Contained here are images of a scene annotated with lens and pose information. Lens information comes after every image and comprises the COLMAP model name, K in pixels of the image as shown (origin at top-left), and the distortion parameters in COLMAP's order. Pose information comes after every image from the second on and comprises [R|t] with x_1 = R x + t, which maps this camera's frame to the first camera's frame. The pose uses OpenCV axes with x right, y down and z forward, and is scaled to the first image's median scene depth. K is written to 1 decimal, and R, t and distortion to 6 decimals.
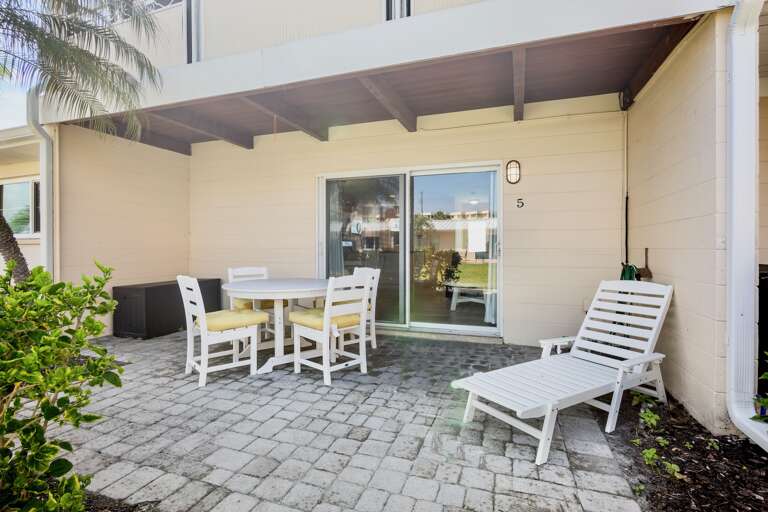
lens RADIAL K [[379.1, 0, 387.2], [0, 379.1, 250.0], [0, 0, 1]] dist [-0.005794, -0.002433]
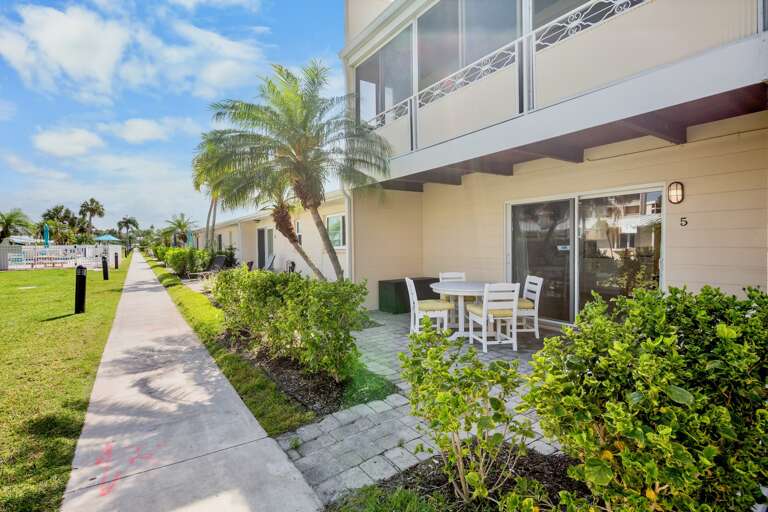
lens RADIAL K [[379.1, 0, 381.5], [0, 379.1, 251.5], [0, 0, 1]] dist [-0.005794, -0.002433]
pose [[0.798452, 0.003134, -0.602051, 0.391733], [0.005553, 0.999906, 0.012570, -0.072474], [0.602033, -0.013380, 0.798359, -0.441414]]
